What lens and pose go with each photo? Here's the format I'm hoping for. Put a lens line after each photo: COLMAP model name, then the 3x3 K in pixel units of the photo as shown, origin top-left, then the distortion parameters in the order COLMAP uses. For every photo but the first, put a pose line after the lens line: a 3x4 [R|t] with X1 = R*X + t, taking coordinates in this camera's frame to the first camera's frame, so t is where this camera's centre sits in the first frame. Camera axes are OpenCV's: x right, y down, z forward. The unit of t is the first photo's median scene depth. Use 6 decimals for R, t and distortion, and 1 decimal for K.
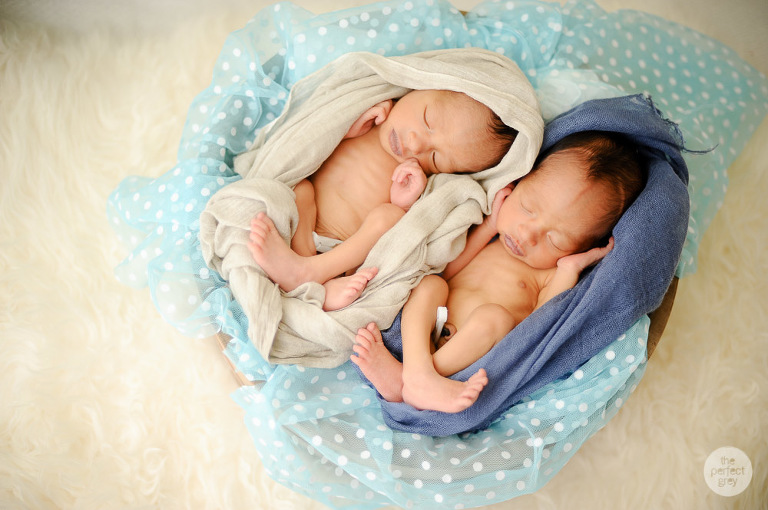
lens RADIAL K [[1083.7, 0, 382.4], [0, 1083.7, 249.8], [0, 0, 1]] dist [-0.102667, 0.000000]
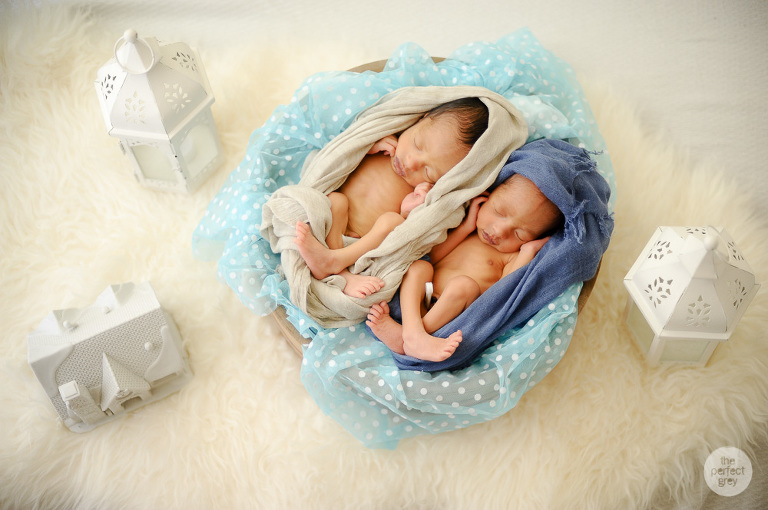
lens RADIAL K [[1083.7, 0, 384.9], [0, 1083.7, 259.1], [0, 0, 1]] dist [-0.102667, 0.000000]
pose [[0.998392, -0.016131, 0.054340, -0.086136], [0.015188, 0.999728, 0.017708, -0.001178], [-0.054611, -0.016854, 0.998365, -0.408001]]
